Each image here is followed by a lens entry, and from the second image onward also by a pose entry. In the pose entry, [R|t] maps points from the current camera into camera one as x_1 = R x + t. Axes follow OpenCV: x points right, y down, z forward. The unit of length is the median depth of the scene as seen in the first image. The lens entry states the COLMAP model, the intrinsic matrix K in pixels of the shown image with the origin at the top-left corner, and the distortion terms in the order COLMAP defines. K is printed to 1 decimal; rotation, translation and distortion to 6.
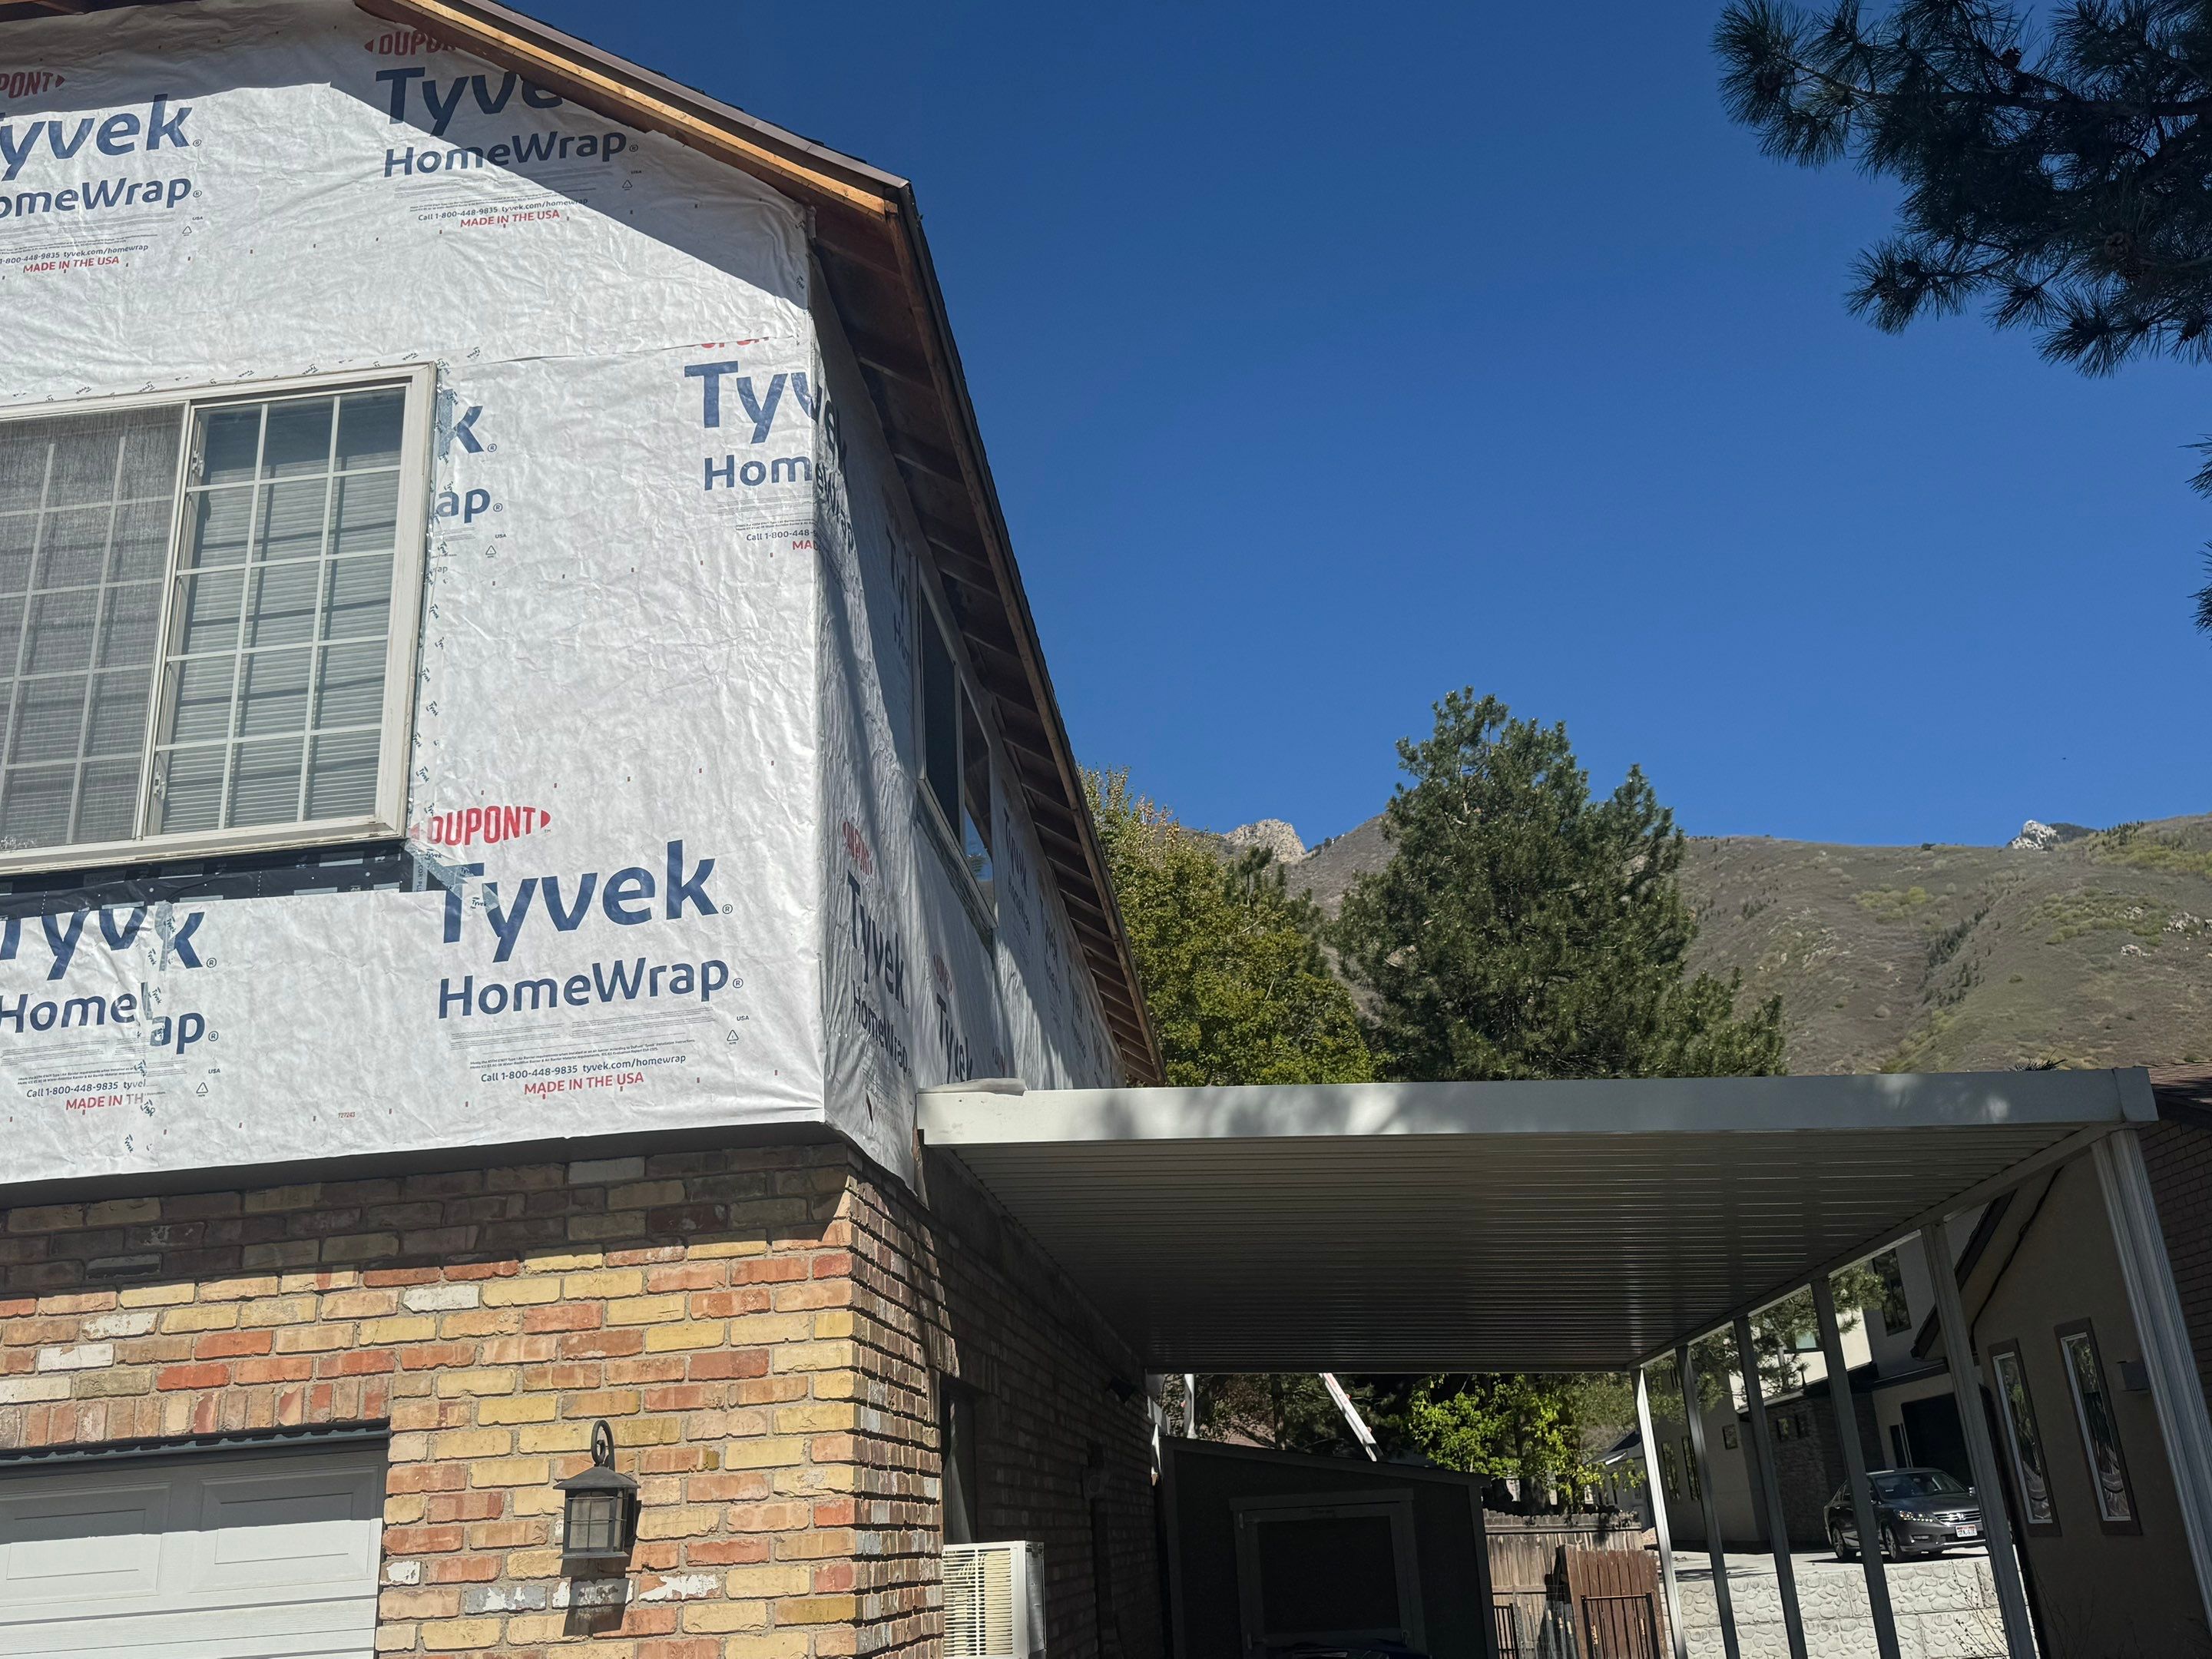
lens RADIAL K [[1892.9, 0, 1100.0], [0, 1892.9, 843.5], [0, 0, 1]] dist [0.103708, -0.181697]
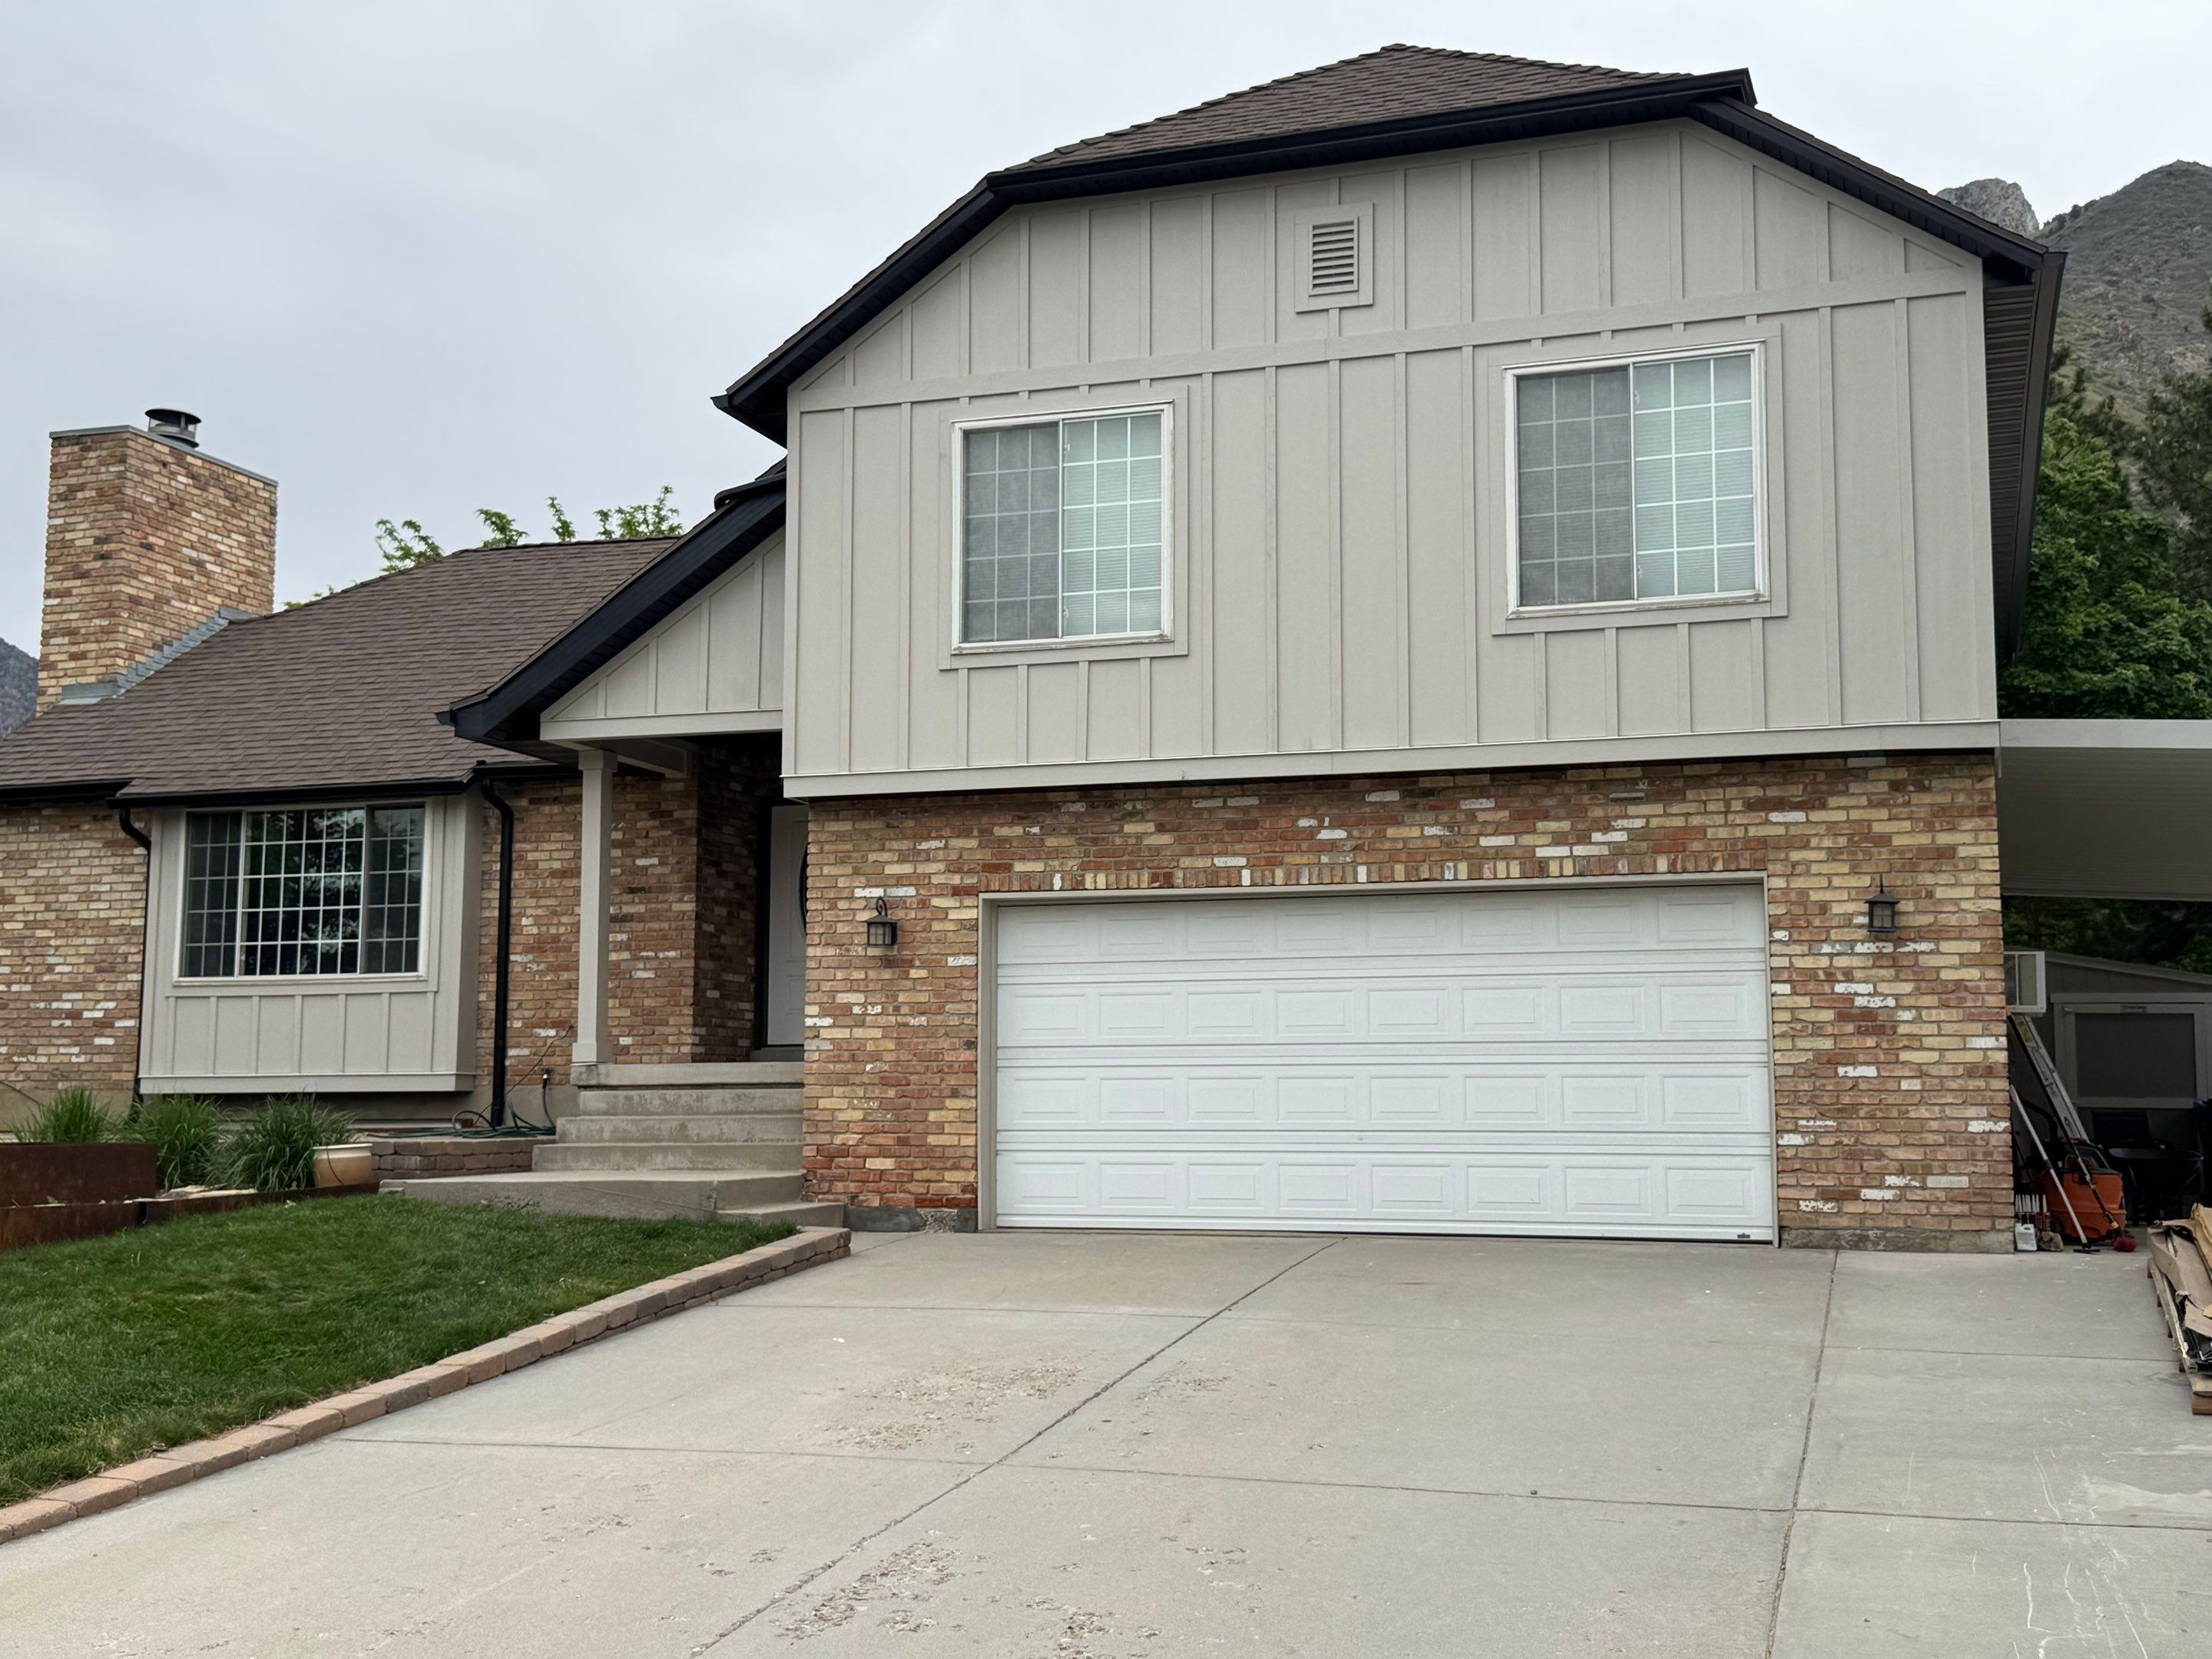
lens RADIAL K [[2442.0, 0, 1115.0], [0, 2442.0, 835.2], [0, 0, 1]] dist [0.129555, -0.012913]
pose [[0.971921, 0.037825, -0.232245, -0.433793], [0.018782, 0.971376, 0.236804, -0.412760], [0.234555, -0.234517, 0.943391, -1.791953]]
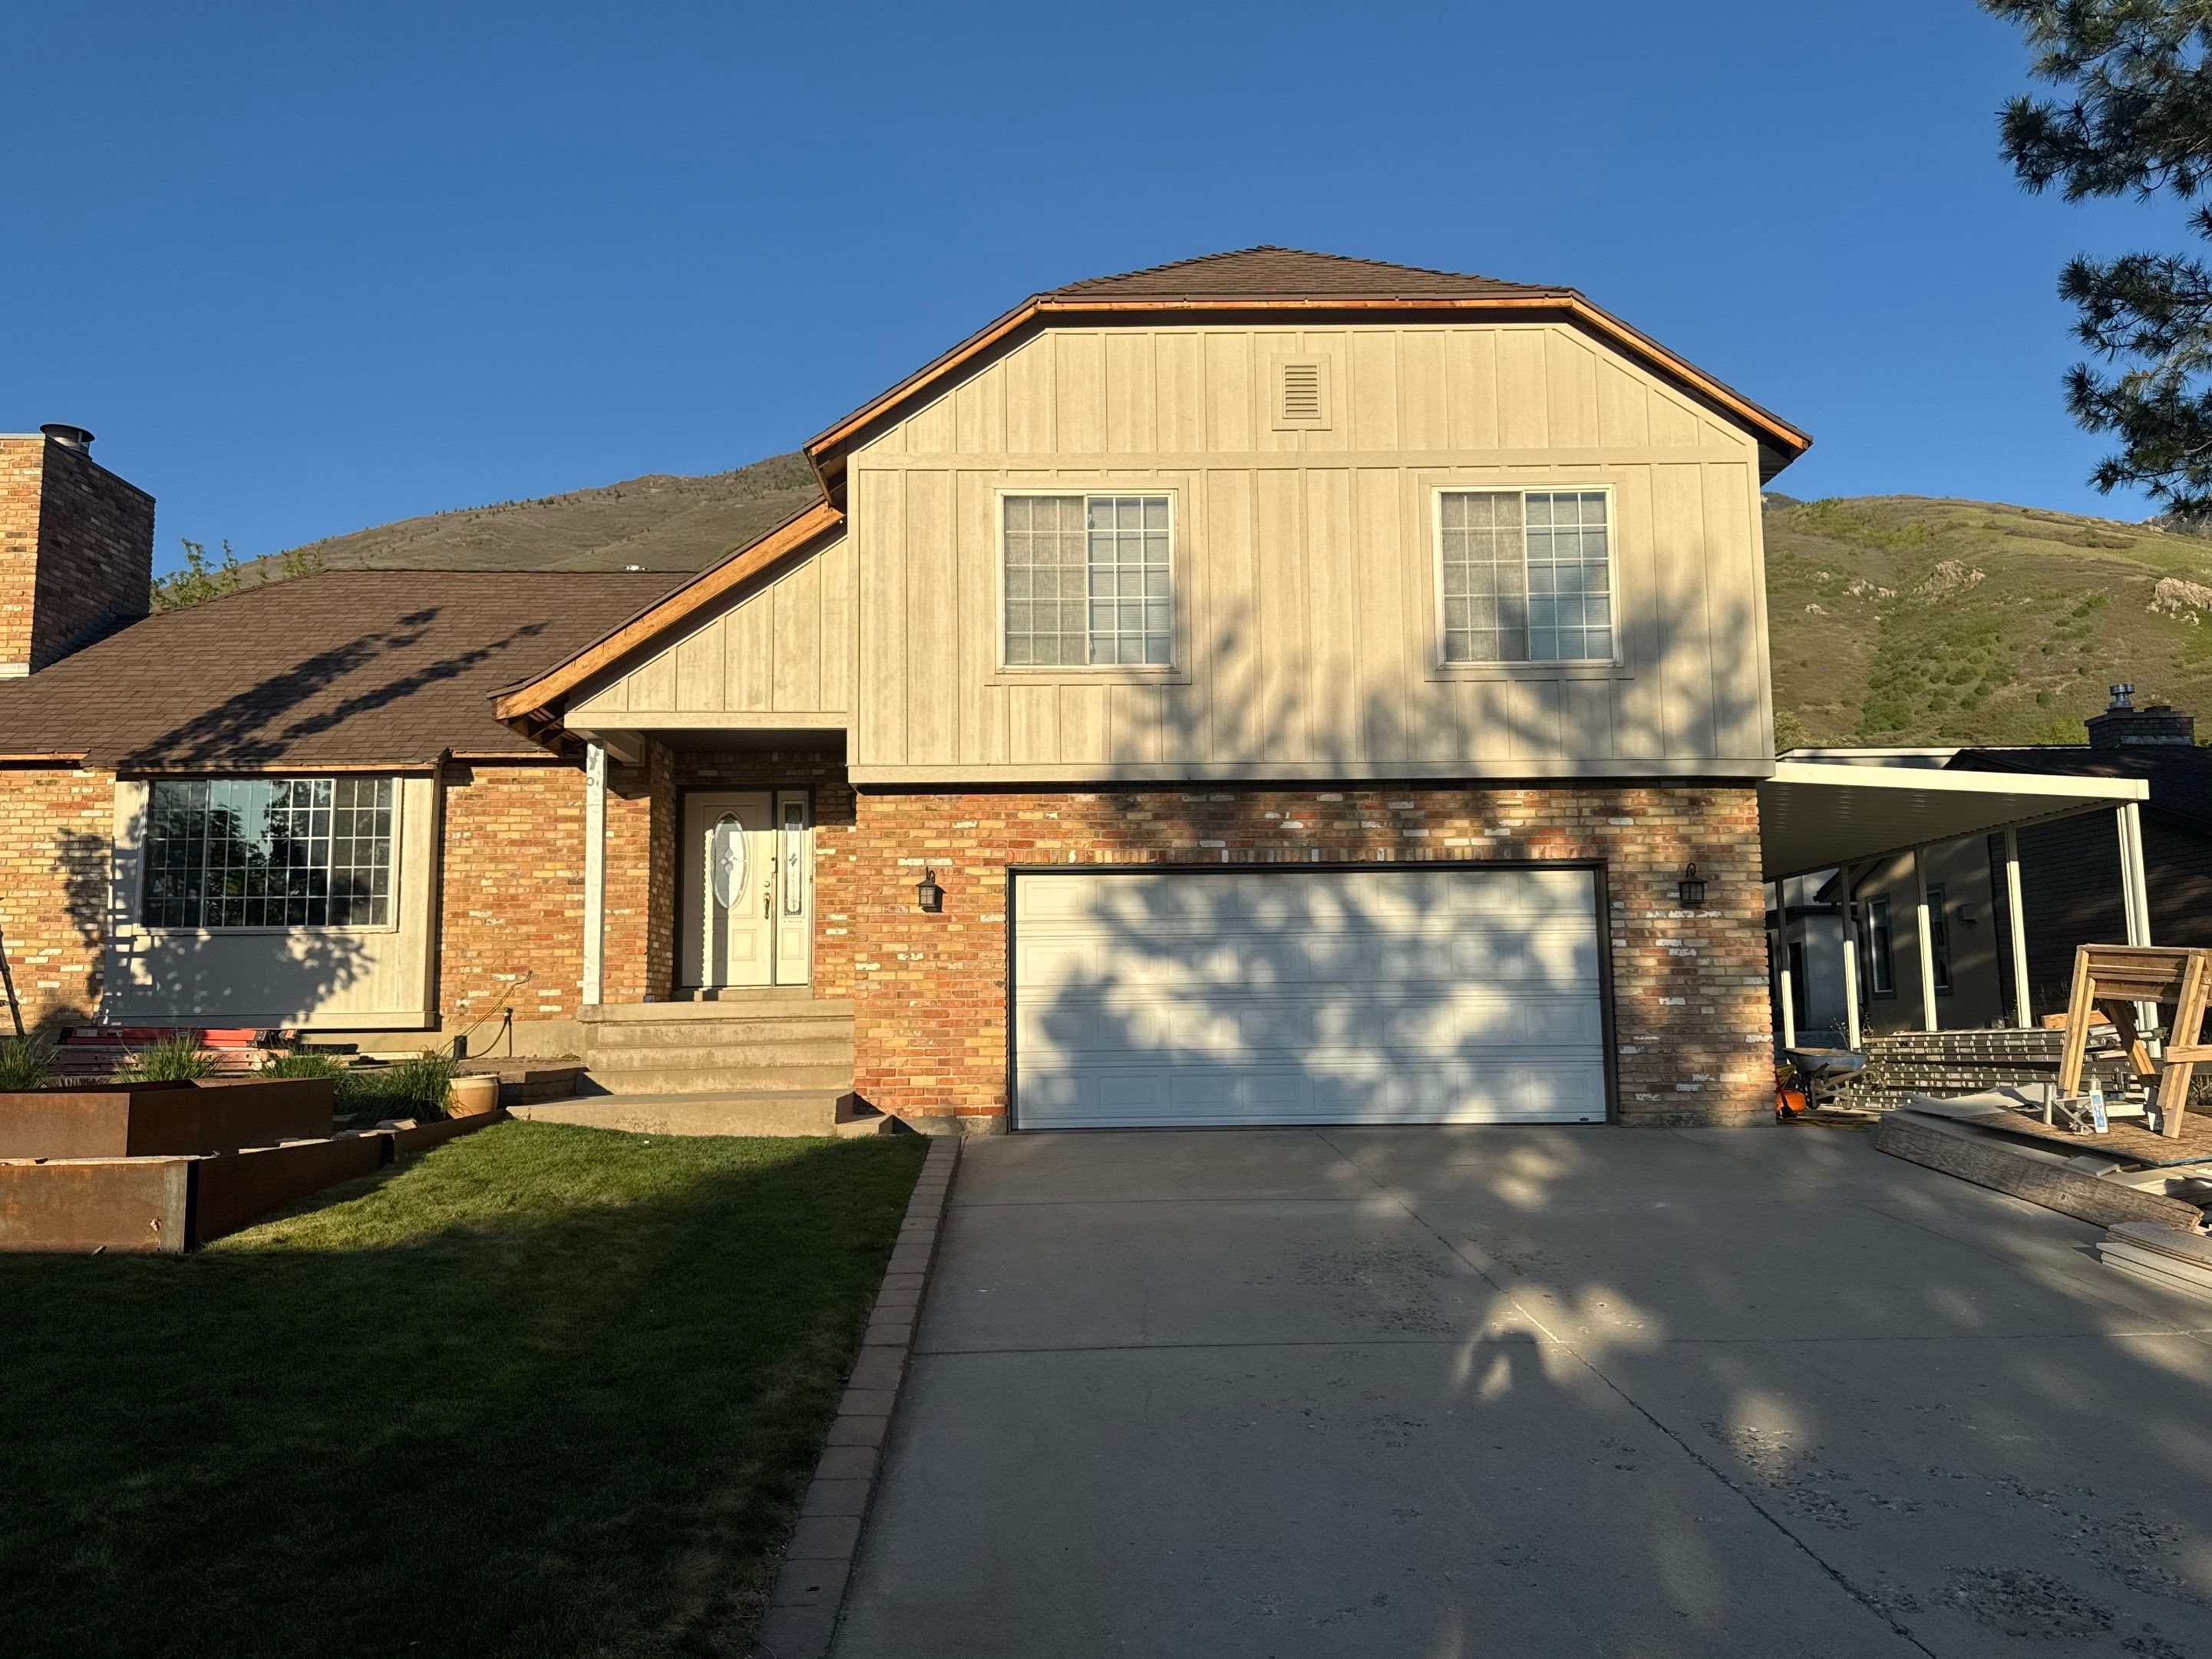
lens RADIAL K [[1657.6, 0, 1106.0], [0, 1657.6, 829.5], [0, 0, 1]] dist [0.165865, -0.261537]
pose [[0.991489, 0.064172, 0.113274, -1.453670], [-0.087834, 0.971948, 0.218179, -0.259240], [-0.096095, -0.226272, 0.969313, -1.503577]]
